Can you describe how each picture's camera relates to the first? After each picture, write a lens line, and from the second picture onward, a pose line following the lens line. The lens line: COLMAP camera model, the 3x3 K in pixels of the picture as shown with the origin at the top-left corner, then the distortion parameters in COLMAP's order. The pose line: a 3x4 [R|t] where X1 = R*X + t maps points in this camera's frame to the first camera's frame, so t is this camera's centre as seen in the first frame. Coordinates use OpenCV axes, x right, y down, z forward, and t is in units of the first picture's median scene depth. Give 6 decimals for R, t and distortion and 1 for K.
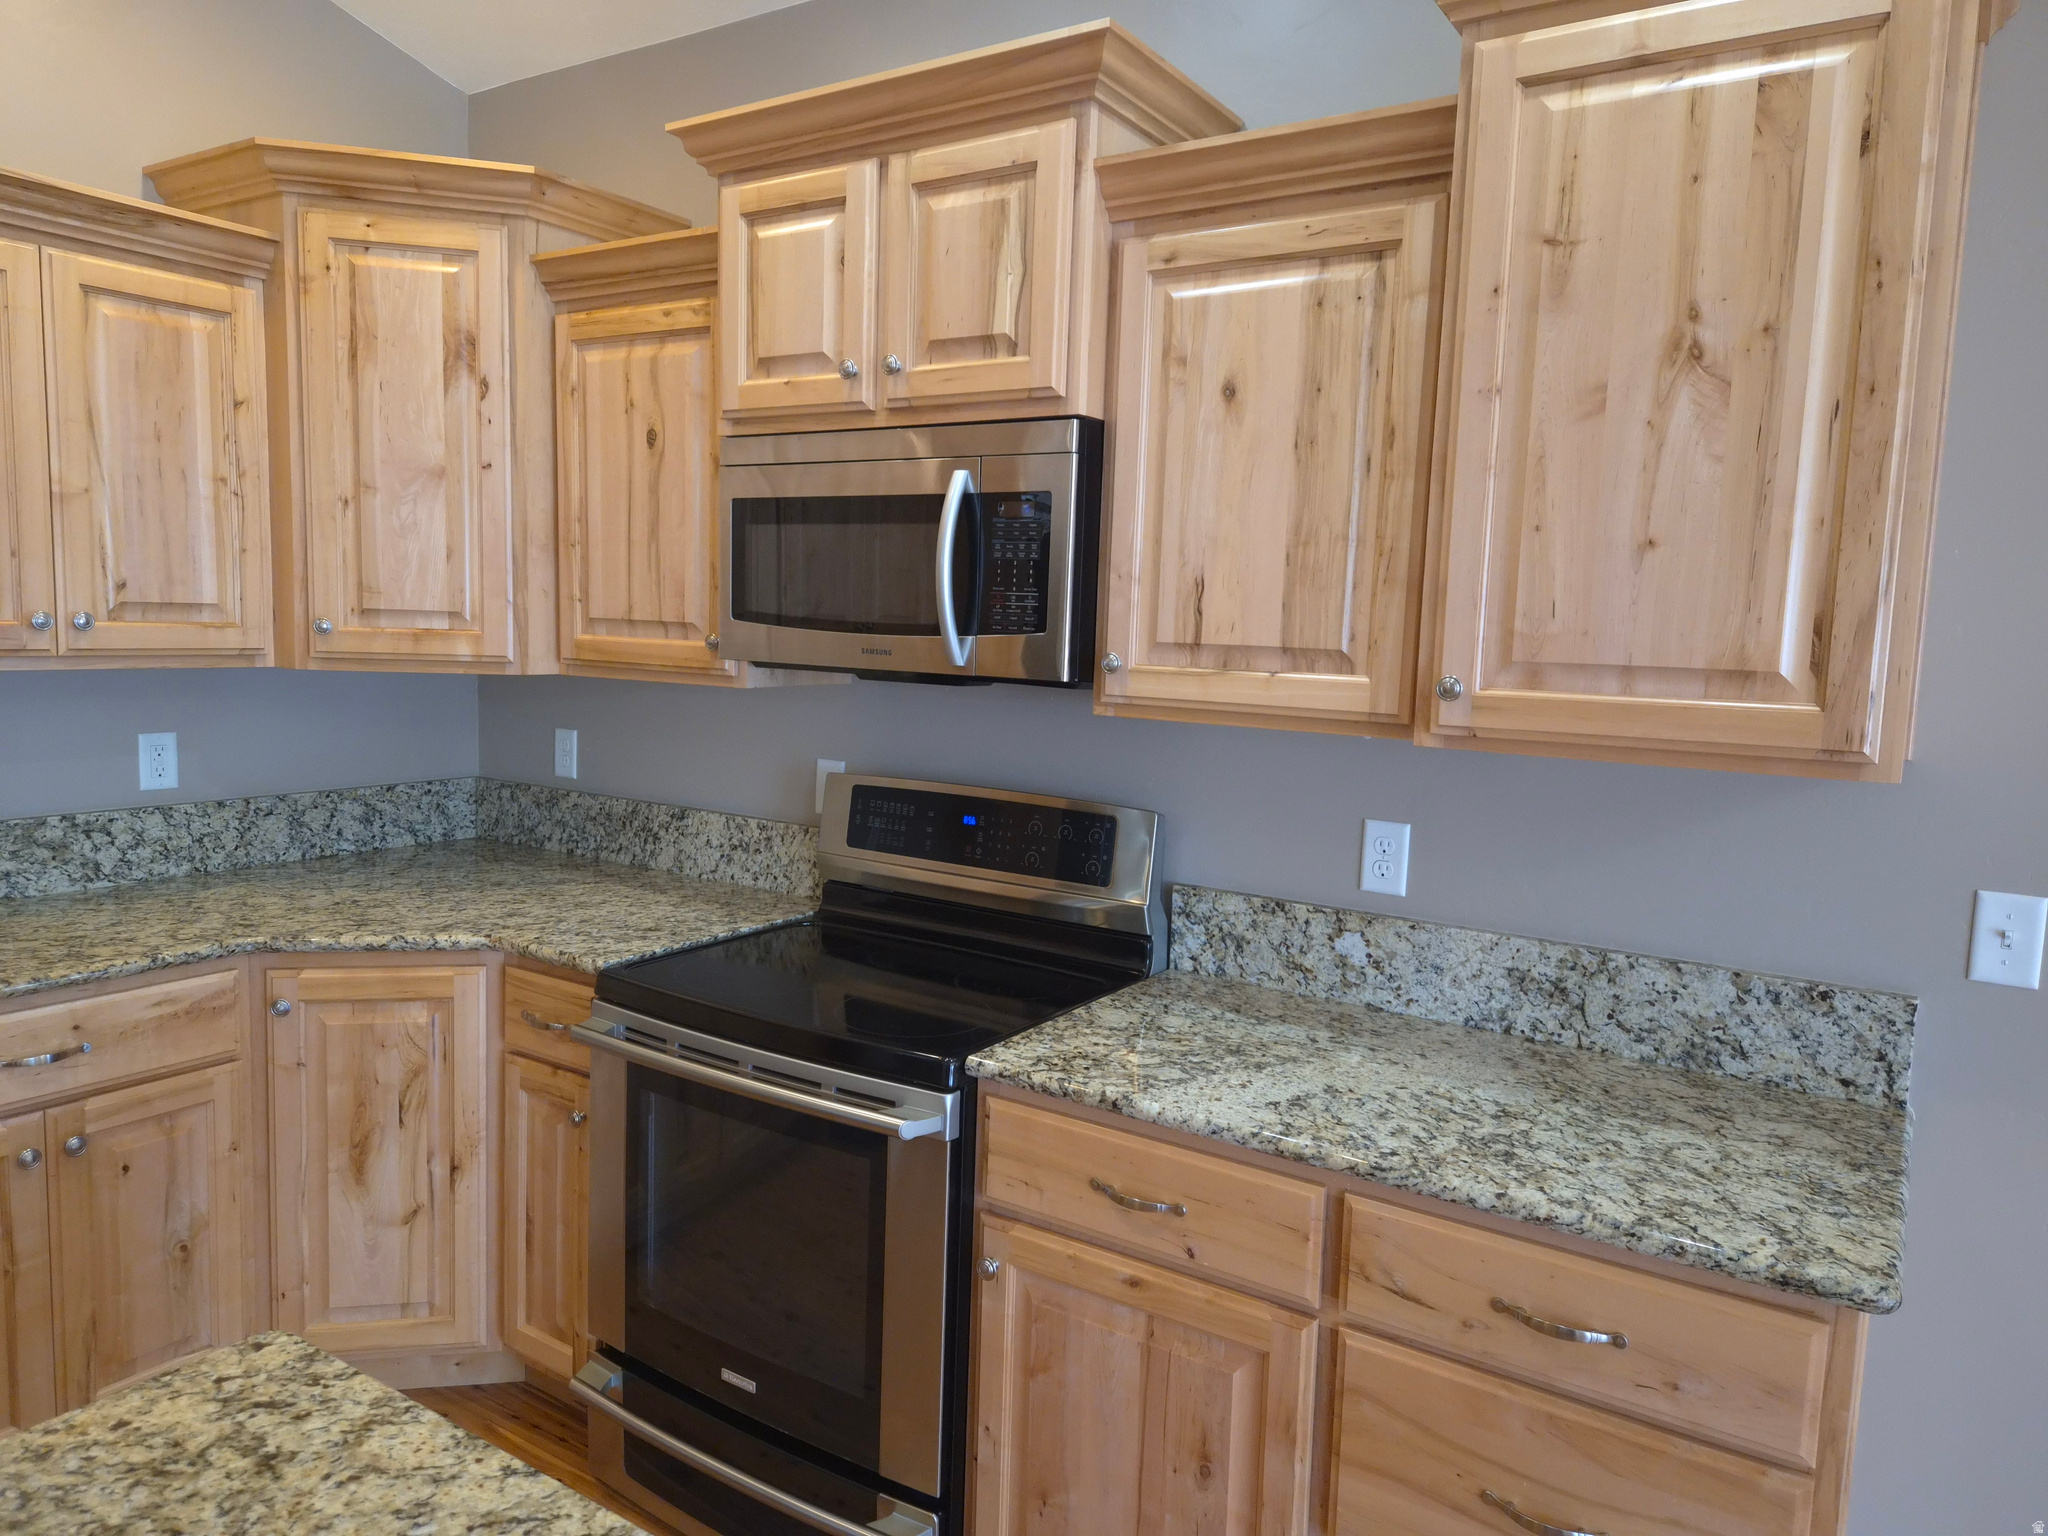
lens RADIAL K [[1372.4, 0, 1006.4], [0, 1372.4, 762.5], [0, 0, 1]] dist [0.064650, -0.054040]
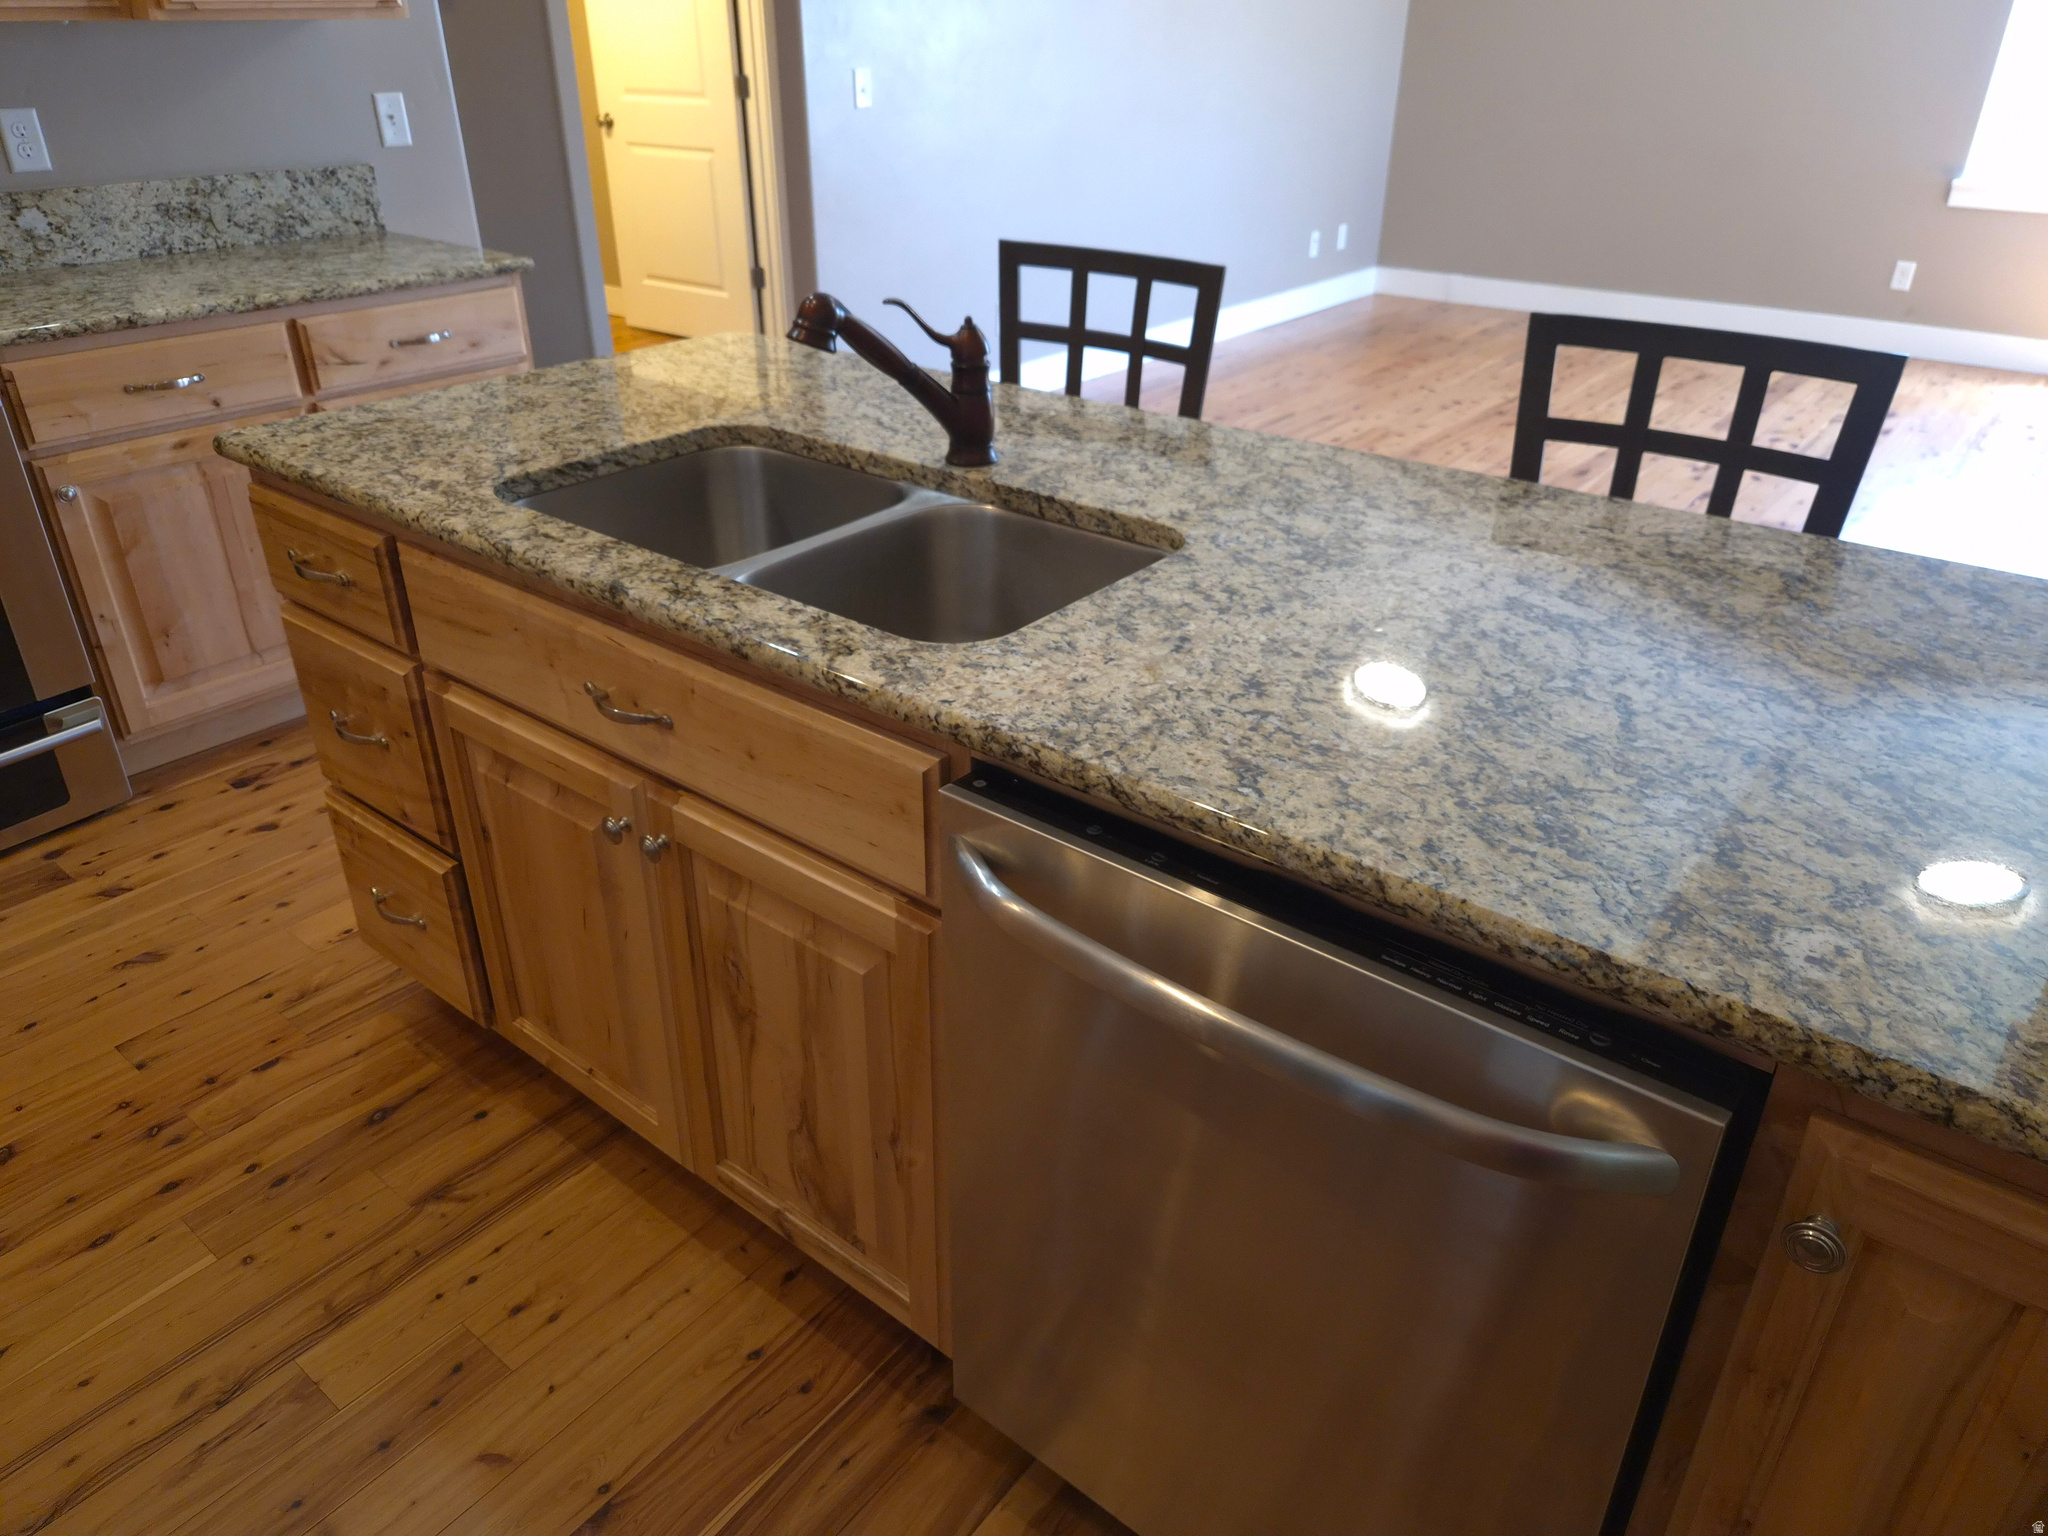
lens RADIAL K [[1402.0, 0, 1008.6], [0, 1402.0, 750.0], [0, 0, 1]] dist [0.034613, -0.028074]
pose [[0.102395, -0.496773, 0.861819, -1.059821], [0.109854, 0.866721, 0.486546, 0.022006], [-0.988659, 0.044854, 0.143320, -0.047451]]
